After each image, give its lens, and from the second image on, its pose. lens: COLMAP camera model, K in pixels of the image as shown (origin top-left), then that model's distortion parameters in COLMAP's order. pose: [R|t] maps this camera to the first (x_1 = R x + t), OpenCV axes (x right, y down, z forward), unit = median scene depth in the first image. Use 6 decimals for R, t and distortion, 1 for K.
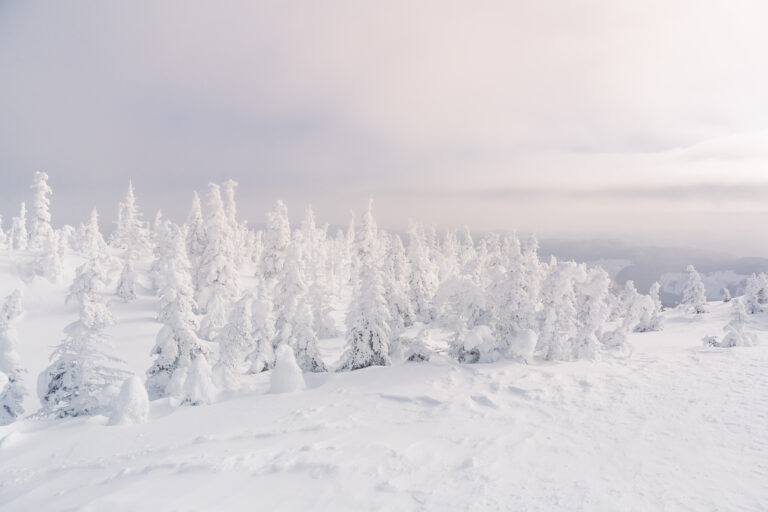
lens RADIAL K [[531.6, 0, 383.4], [0, 531.6, 256.3], [0, 0, 1]] dist [-0.000804, -0.000114]
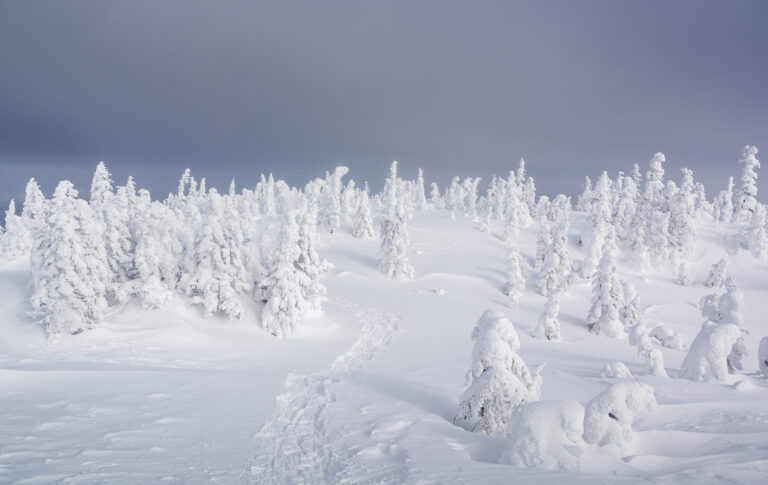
lens RADIAL K [[578.0, 0, 383.8], [0, 578.0, 238.6], [0, 0, 1]] dist [-0.004076, -0.001333]
pose [[0.471100, 0.090824, -0.877391, -0.006956], [-0.087011, 0.994619, 0.056240, 0.013726], [0.877778, 0.049848, 0.476468, -0.114561]]
